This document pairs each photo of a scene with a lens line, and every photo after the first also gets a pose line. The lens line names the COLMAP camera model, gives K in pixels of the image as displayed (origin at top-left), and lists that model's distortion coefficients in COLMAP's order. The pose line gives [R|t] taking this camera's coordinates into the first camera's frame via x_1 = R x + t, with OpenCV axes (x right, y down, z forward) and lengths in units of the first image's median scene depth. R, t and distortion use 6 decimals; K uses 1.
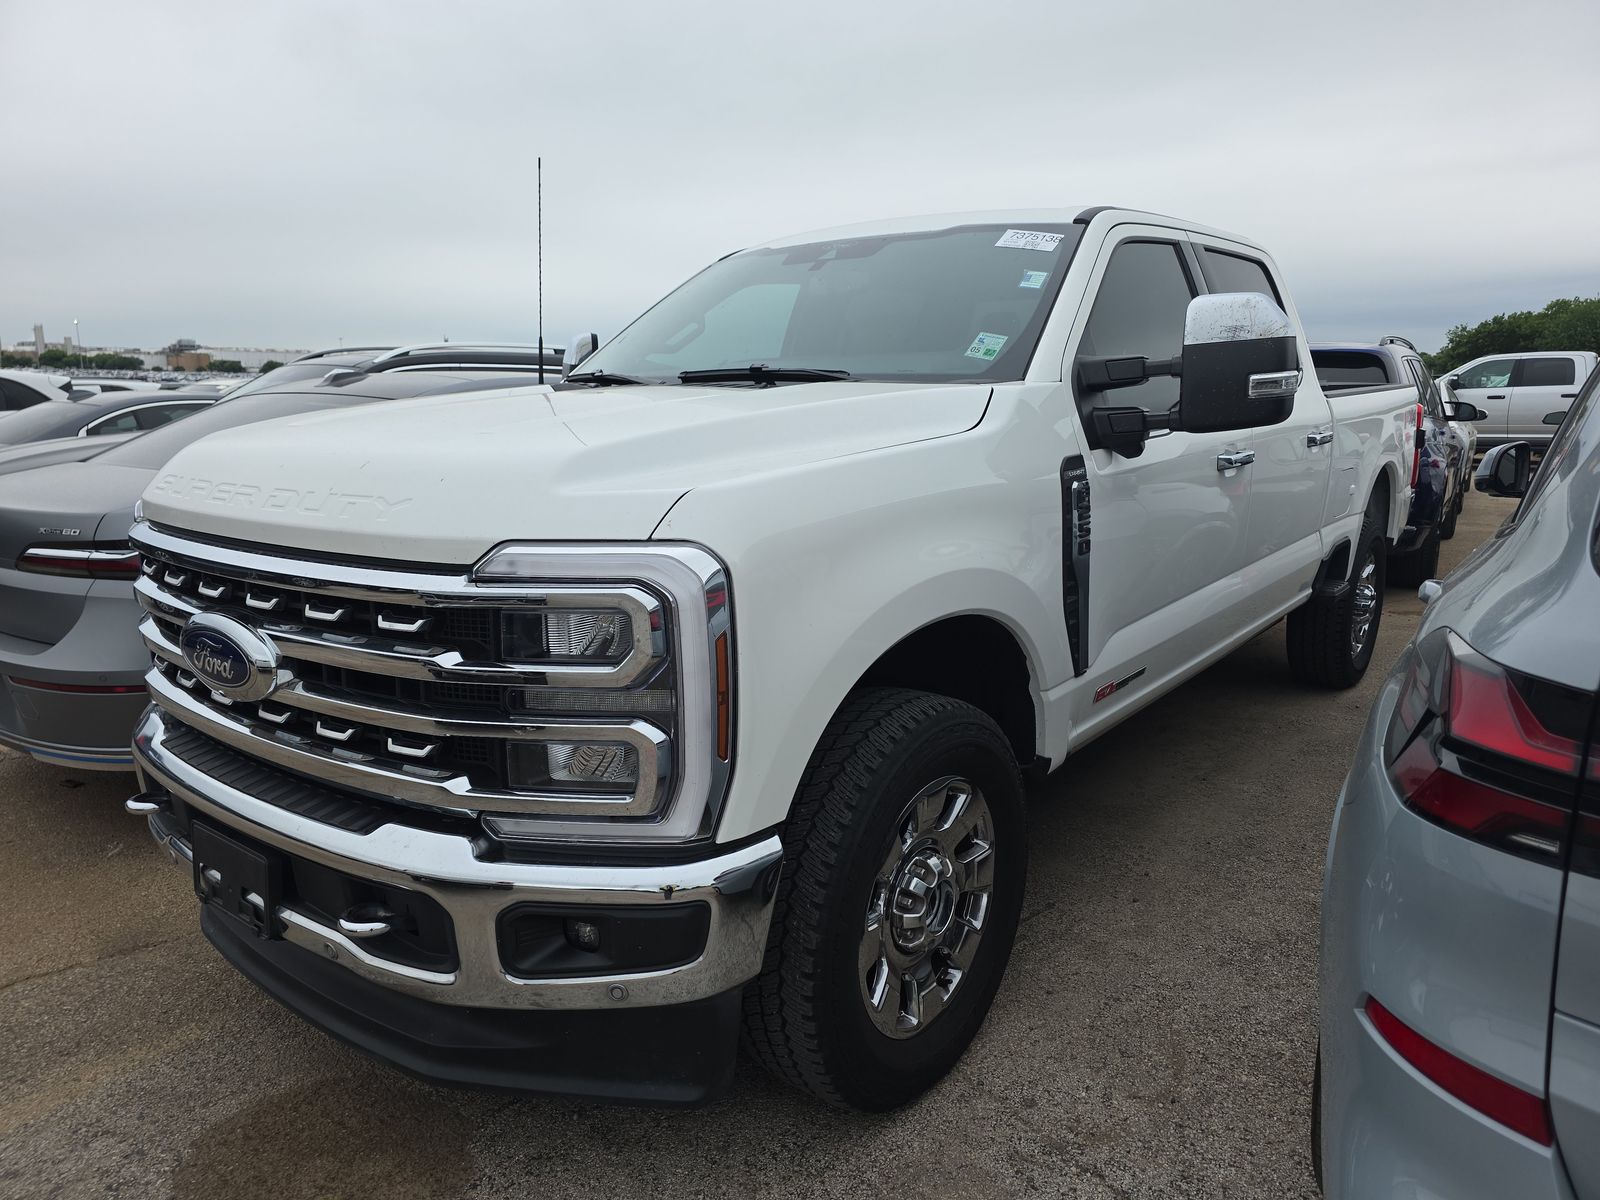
lens RADIAL K [[1118.7, 0, 800.0], [0, 1118.7, 600.0], [0, 0, 1]] dist [0.056143, -0.048510]
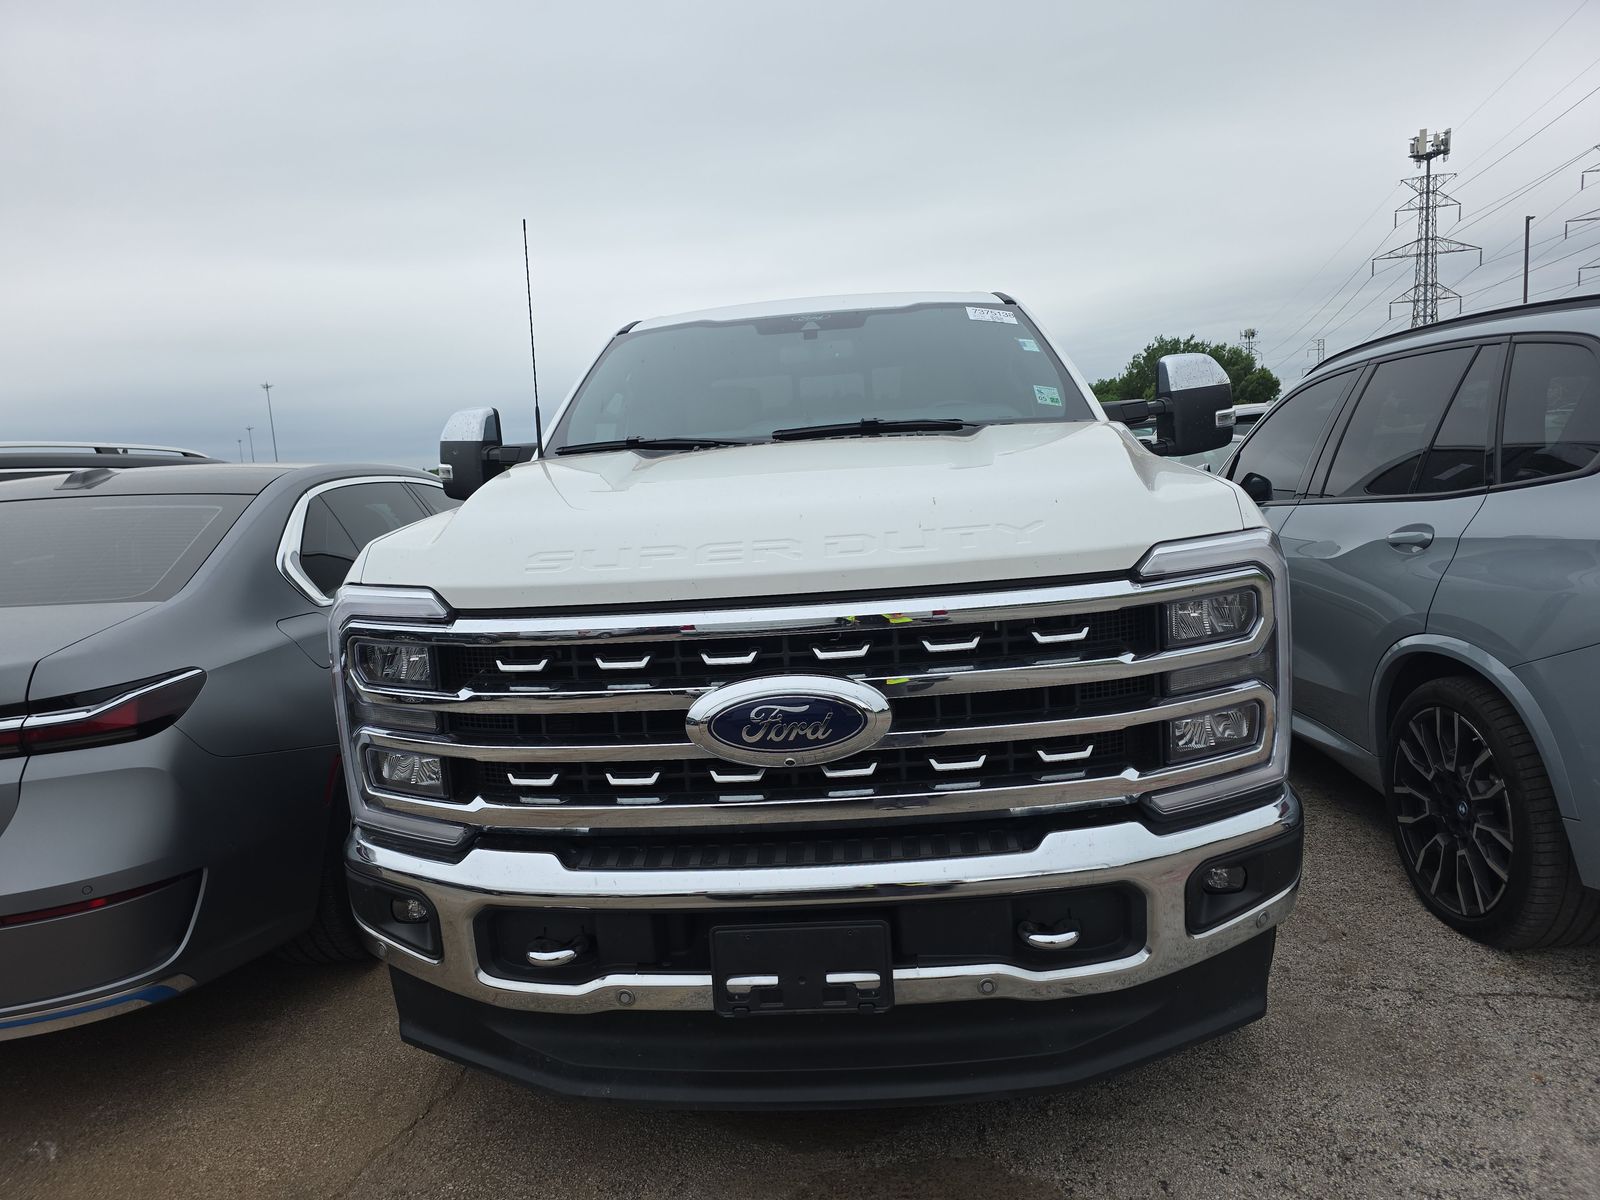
lens RADIAL K [[1118.7, 0, 800.0], [0, 1118.7, 600.0], [0, 0, 1]] dist [0.056143, -0.048510]
pose [[0.809123, -0.119230, 0.575417, -0.752681], [0.168823, 0.985085, -0.033275, -0.011759], [-0.562867, 0.124068, 0.817183, 0.173838]]
